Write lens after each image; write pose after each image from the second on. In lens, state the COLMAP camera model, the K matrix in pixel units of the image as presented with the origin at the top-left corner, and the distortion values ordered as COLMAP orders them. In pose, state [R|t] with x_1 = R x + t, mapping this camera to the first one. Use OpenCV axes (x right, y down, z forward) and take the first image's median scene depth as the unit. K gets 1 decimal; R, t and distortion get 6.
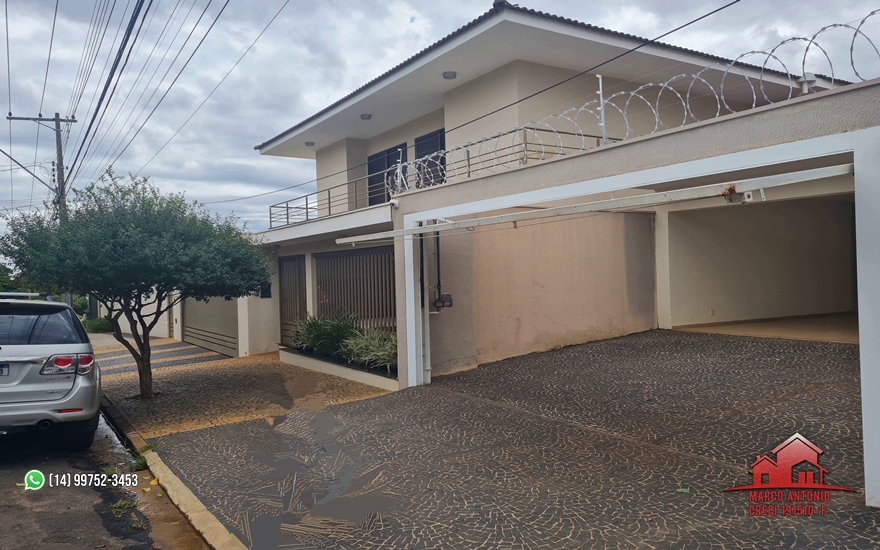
lens RADIAL K [[661.4, 0, 437.3], [0, 661.4, 281.9], [0, 0, 1]] dist [0.063199, -0.058348]
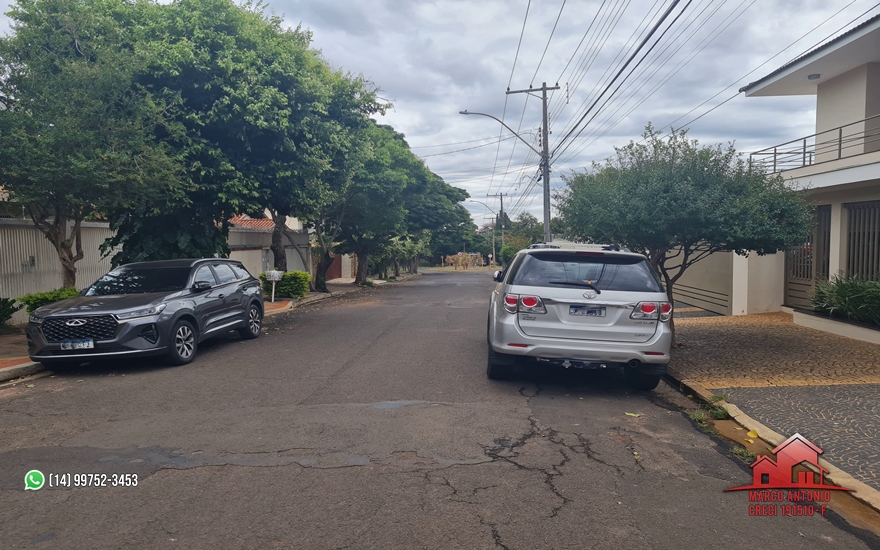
lens RADIAL K [[661.4, 0, 424.1], [0, 661.4, 289.7], [0, 0, 1]] dist [0.063199, -0.058348]
pose [[0.803707, 0.054439, -0.592530, -0.131658], [-0.007531, 0.996657, 0.081353, 0.002819], [0.594978, -0.060922, 0.801430, -0.045469]]
